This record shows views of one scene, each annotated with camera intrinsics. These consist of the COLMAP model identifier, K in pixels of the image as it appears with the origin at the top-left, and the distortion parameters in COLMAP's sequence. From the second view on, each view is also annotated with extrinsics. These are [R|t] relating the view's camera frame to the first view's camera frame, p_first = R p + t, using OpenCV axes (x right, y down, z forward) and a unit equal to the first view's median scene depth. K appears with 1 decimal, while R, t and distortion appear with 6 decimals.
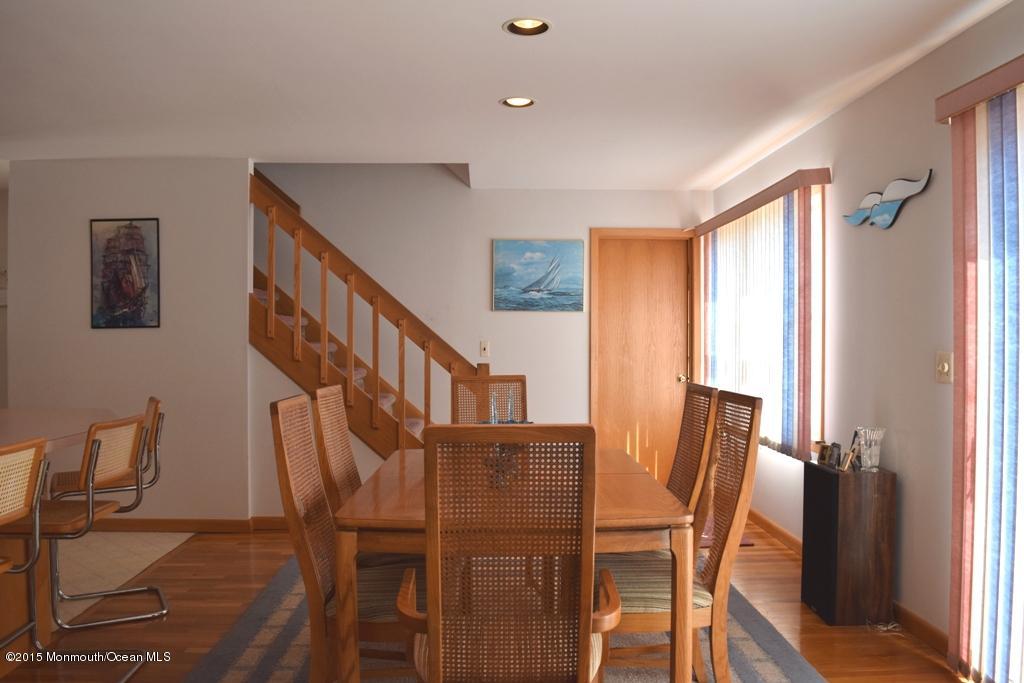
lens RADIAL K [[802.3, 0, 513.0], [0, 802.3, 340.1], [0, 0, 1]] dist [-0.092342, 0.025229]
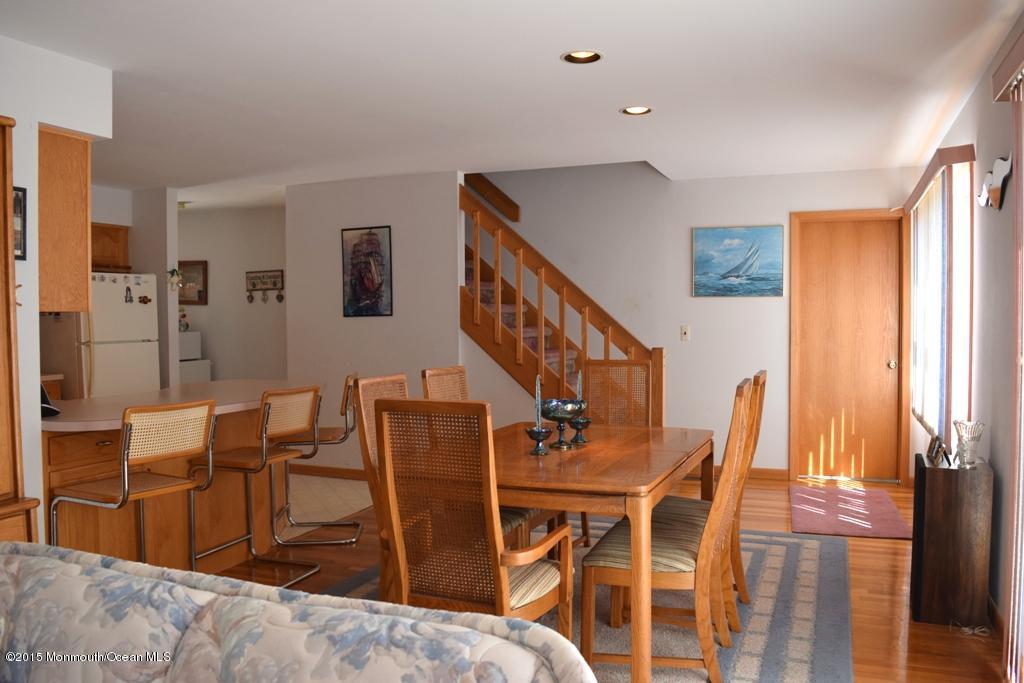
lens RADIAL K [[802.3, 0, 517.7], [0, 802.3, 339.9], [0, 0, 1]] dist [-0.092342, 0.025229]
pose [[0.915114, 0.006911, -0.403135, 0.226046], [0.003825, 0.999659, 0.025819, -0.009593], [0.403176, -0.025170, 0.914776, -0.054799]]
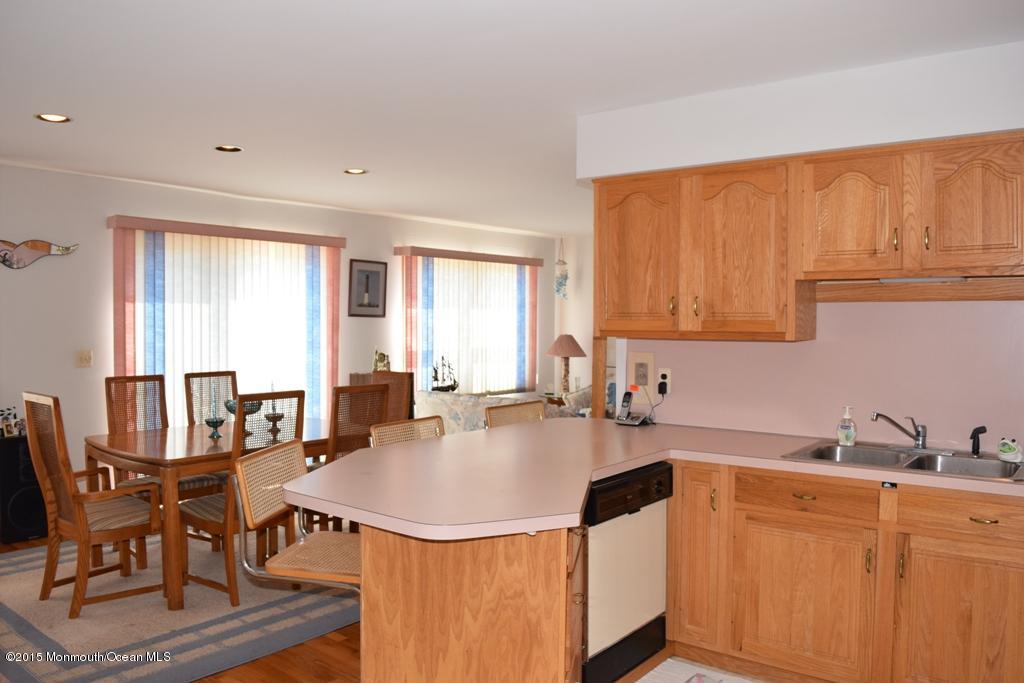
lens RADIAL K [[802.3, 0, 509.2], [0, 802.3, 337.0], [0, 0, 1]] dist [-0.092342, 0.025229]
pose [[-0.752501, -0.018401, 0.658334, -0.791495], [-0.002205, 0.999674, 0.025421, -0.035517], [-0.658587, 0.017677, -0.752297, 1.003297]]
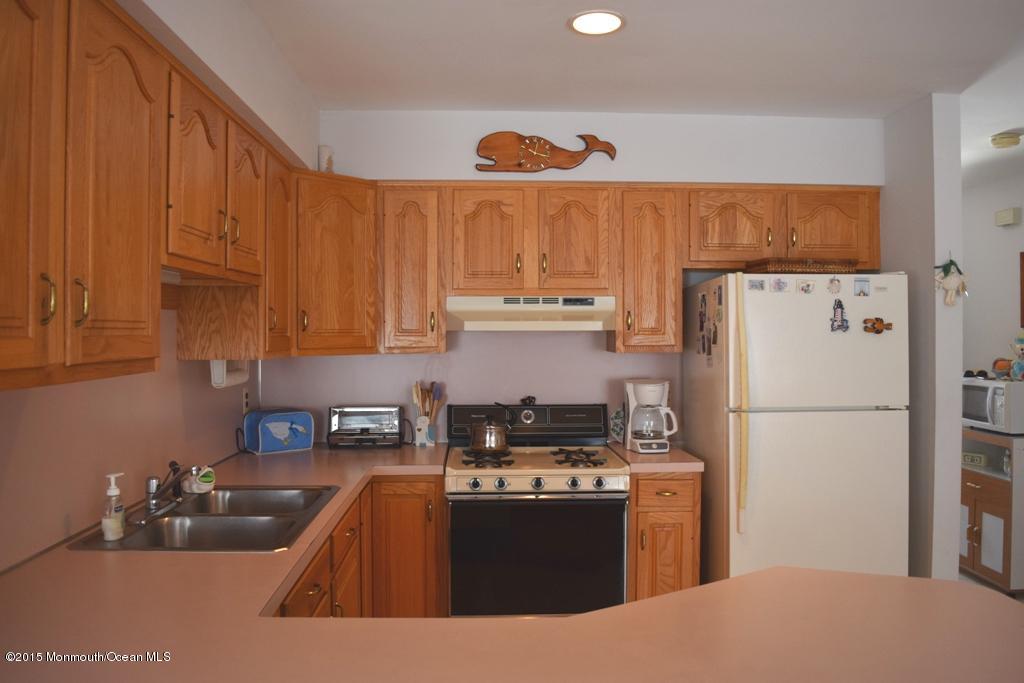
lens RADIAL K [[802.3, 0, 510.1], [0, 802.3, 340.8], [0, 0, 1]] dist [-0.092342, 0.025229]
pose [[0.002848, 0.011015, -0.999935, -0.192432], [-0.006344, 0.999919, 0.010996, -0.035413], [0.999976, 0.006312, 0.002918, 0.545173]]
